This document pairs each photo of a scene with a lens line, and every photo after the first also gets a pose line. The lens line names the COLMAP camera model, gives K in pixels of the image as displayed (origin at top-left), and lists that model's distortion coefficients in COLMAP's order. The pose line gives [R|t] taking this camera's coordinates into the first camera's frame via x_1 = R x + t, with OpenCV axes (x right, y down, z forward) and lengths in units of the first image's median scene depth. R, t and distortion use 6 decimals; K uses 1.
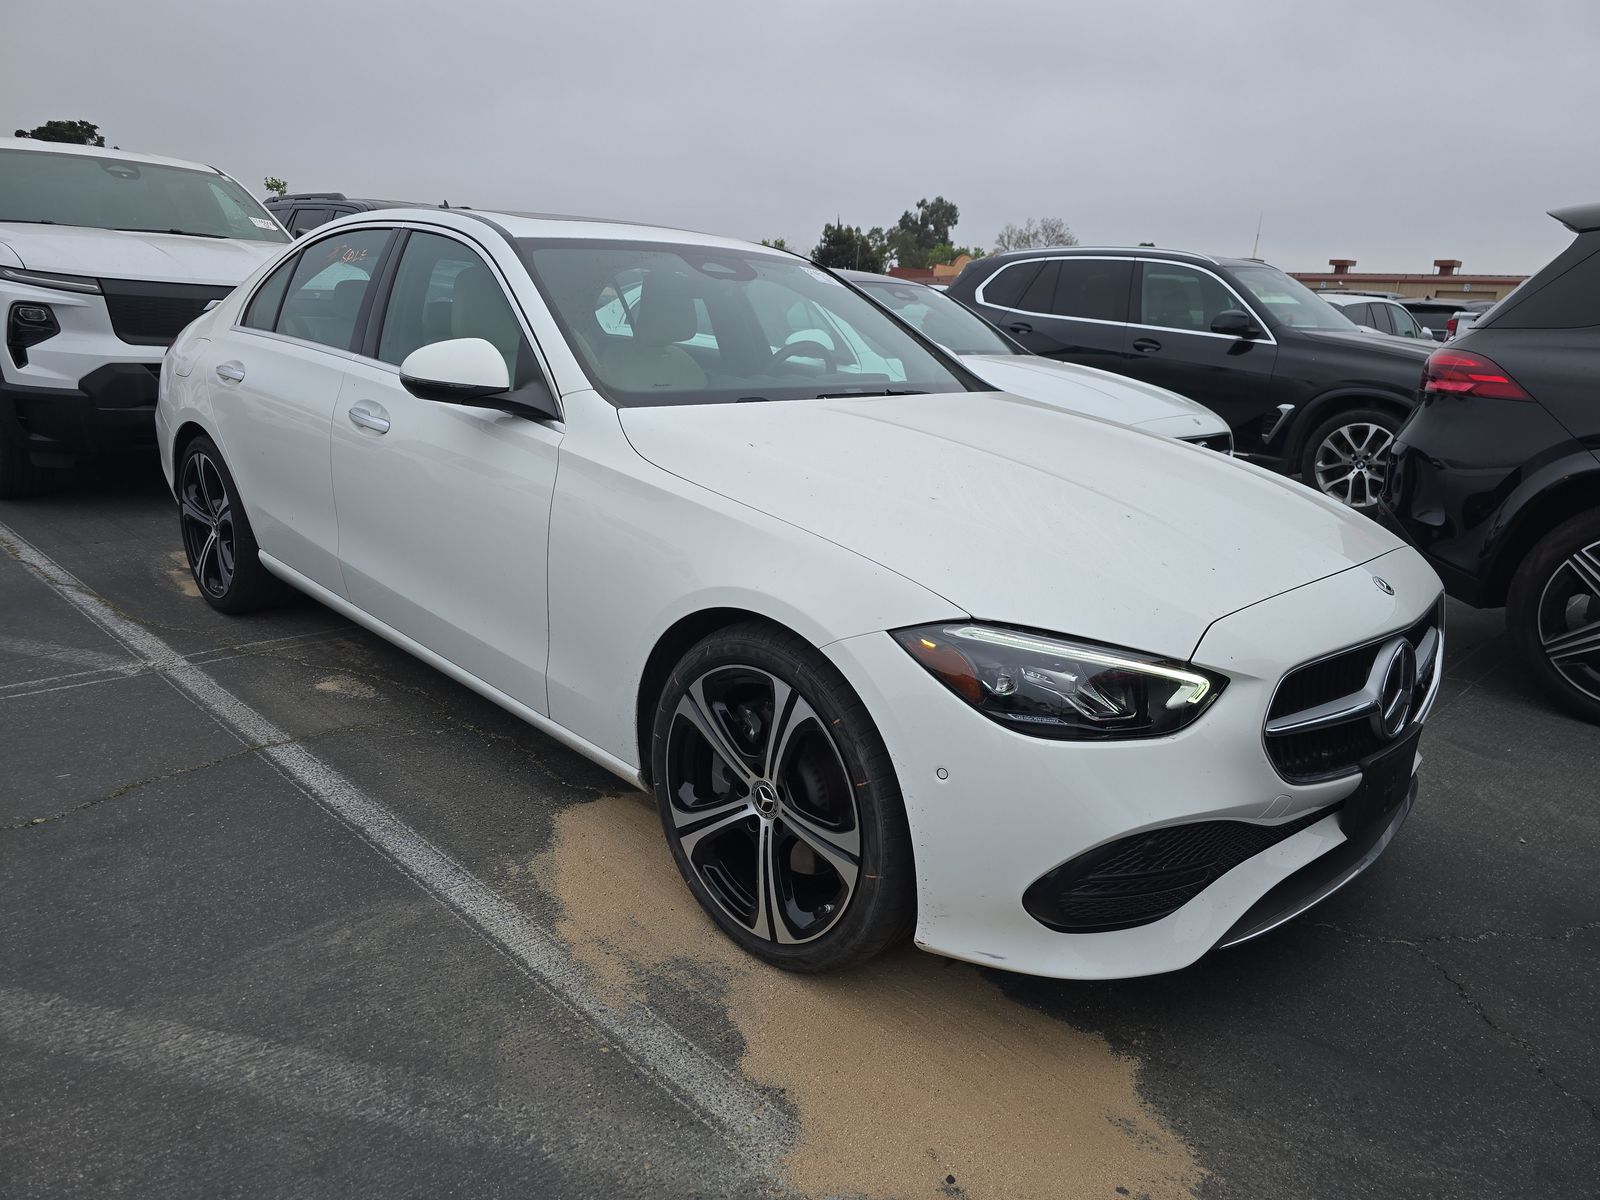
lens RADIAL K [[1094.9, 0, 809.0], [0, 1094.9, 596.1], [0, 0, 1]] dist [0.035600, -0.042757]
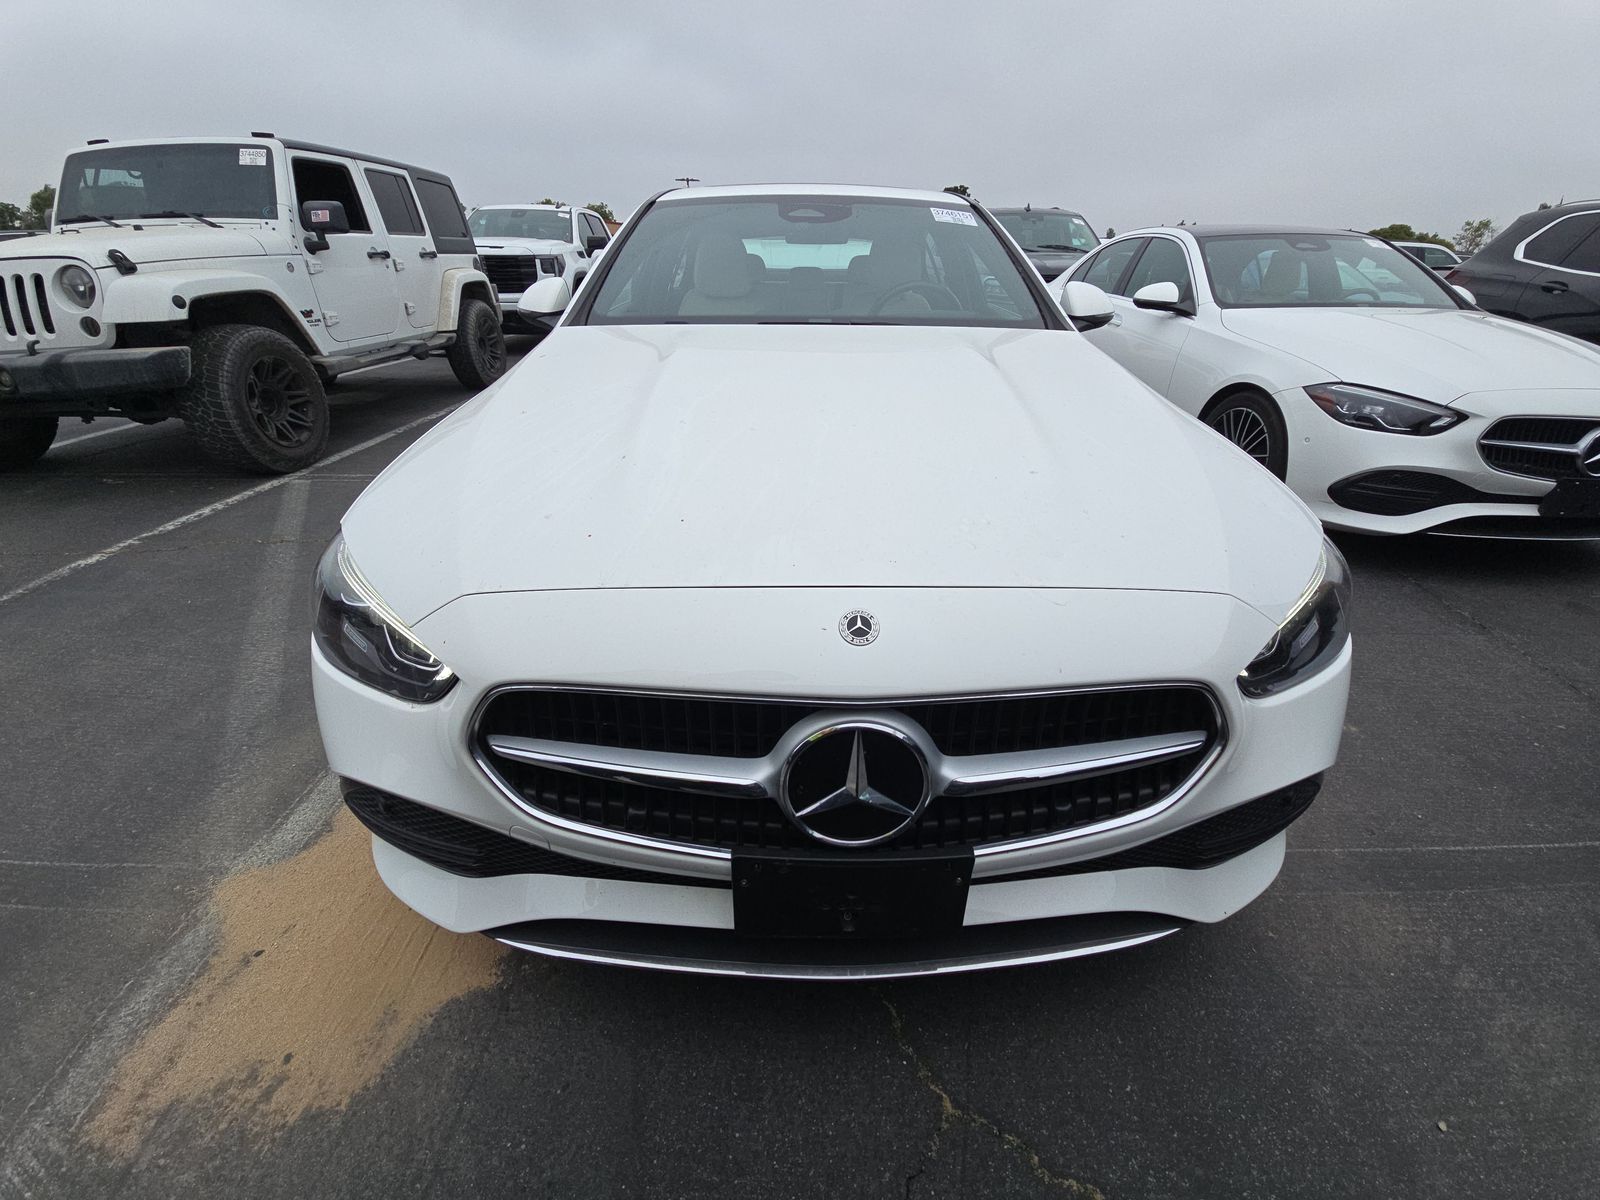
lens RADIAL K [[646.6, 0, 809.2], [0, 646.6, 596.9], [0, 0, 1]] dist [0.012917, -0.009034]
pose [[0.725665, 0.267693, -0.633838, 0.243296], [-0.146592, 0.960212, 0.237704, 0.231998], [0.672251, -0.079577, 0.736034, -0.727755]]
